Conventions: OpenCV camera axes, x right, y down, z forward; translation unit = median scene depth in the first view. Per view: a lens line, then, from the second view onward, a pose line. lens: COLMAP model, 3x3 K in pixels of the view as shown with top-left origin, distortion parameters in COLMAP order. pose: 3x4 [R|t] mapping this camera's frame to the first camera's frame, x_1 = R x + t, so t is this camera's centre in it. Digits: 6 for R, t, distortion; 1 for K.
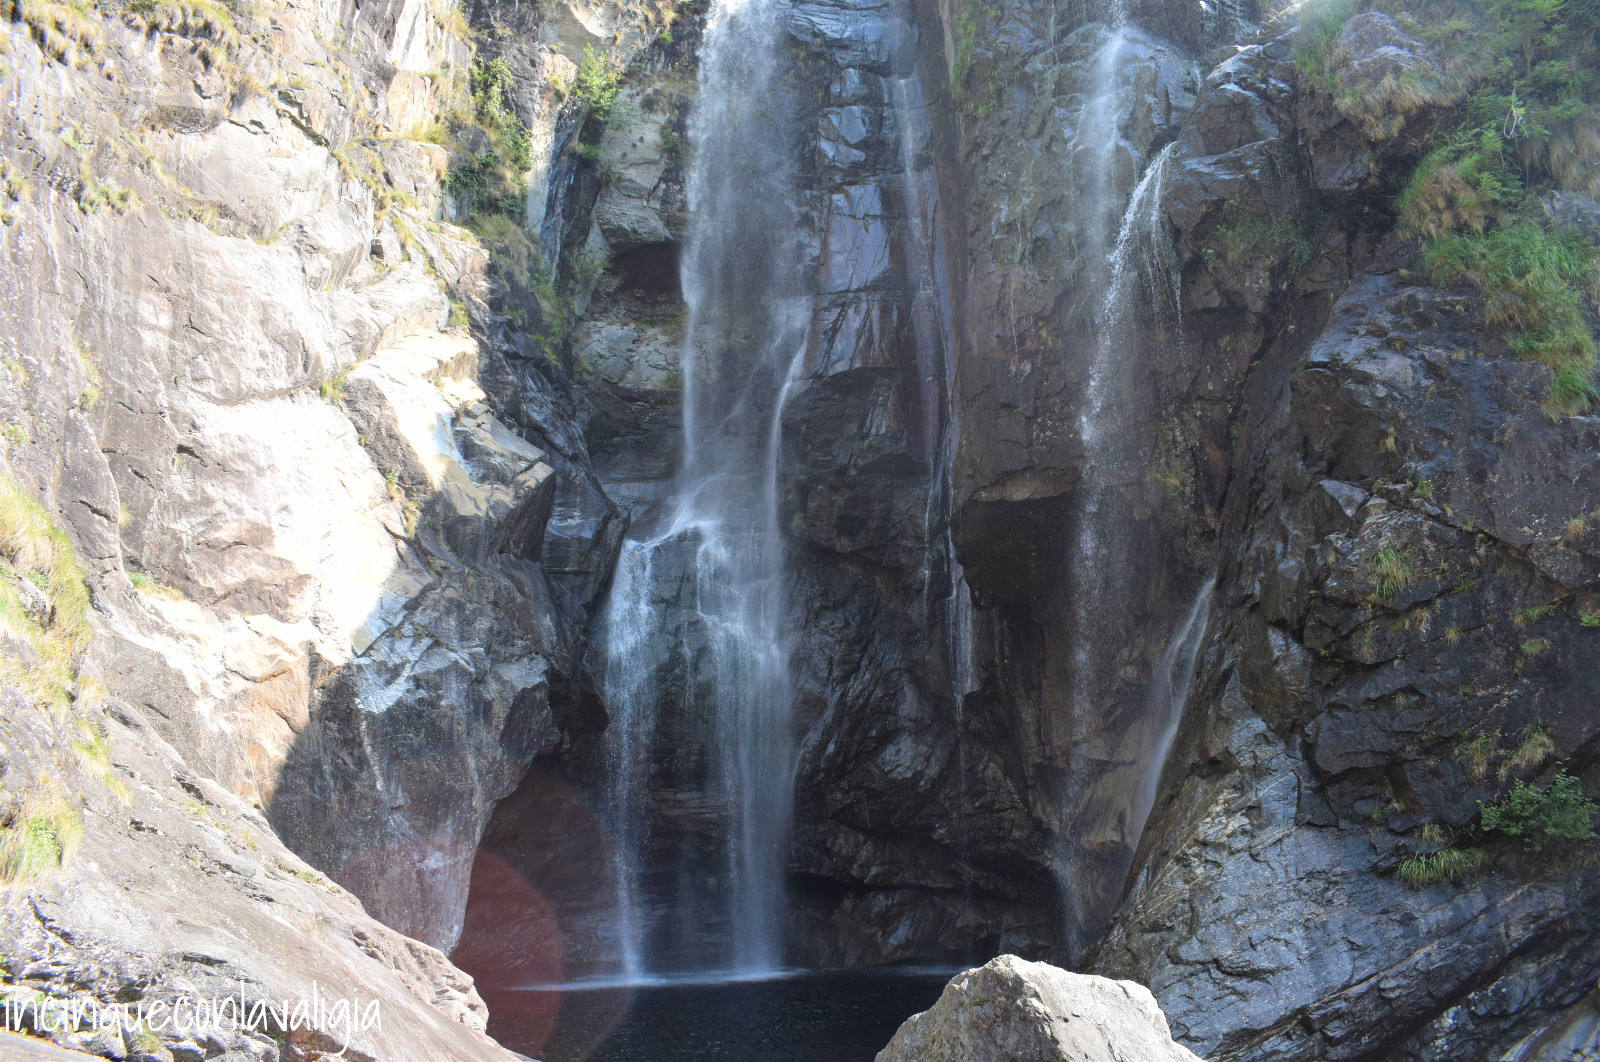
lens RADIAL K [[1243.8, 0, 797.7], [0, 1243.8, 535.7], [0, 0, 1]] dist [-0.089972, 0.010307]
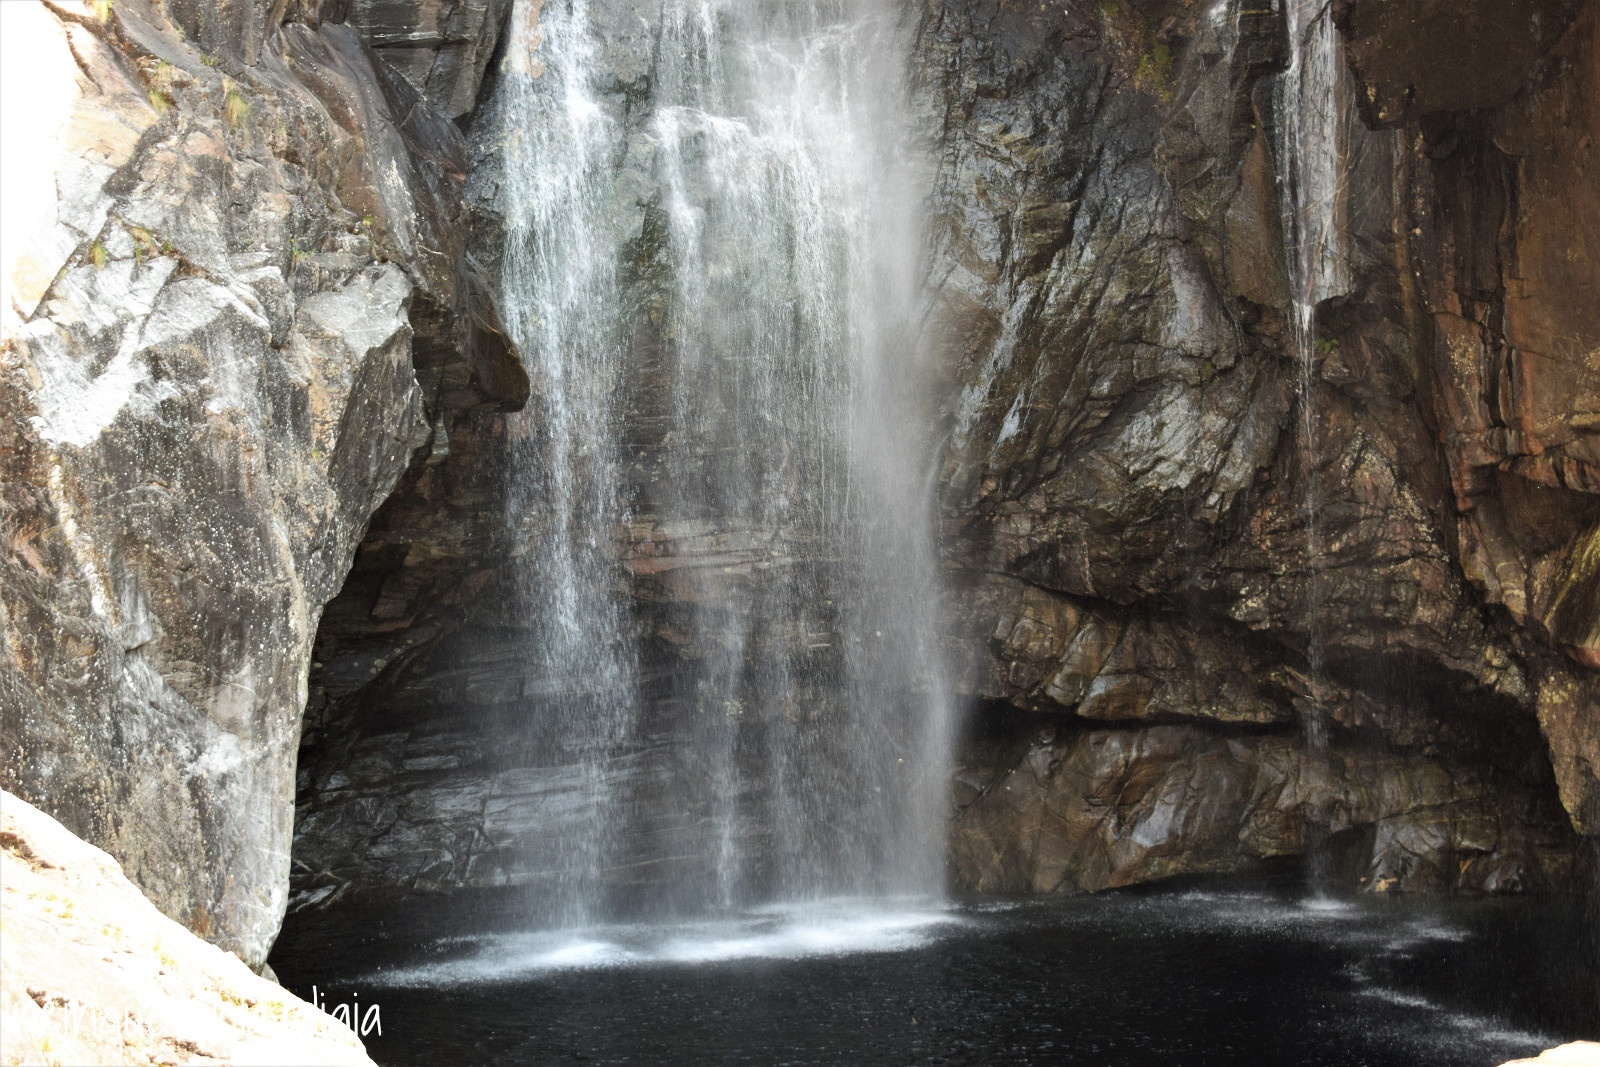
lens RADIAL K [[3005.4, 0, 802.2], [0, 3005.4, 529.9], [0, 0, 1]] dist [0.031182, 0.000000]
pose [[0.999817, -0.009026, 0.016895, -0.077821], [0.004295, 0.965197, 0.261488, -0.086631], [-0.018667, -0.261368, 0.965059, -0.052641]]
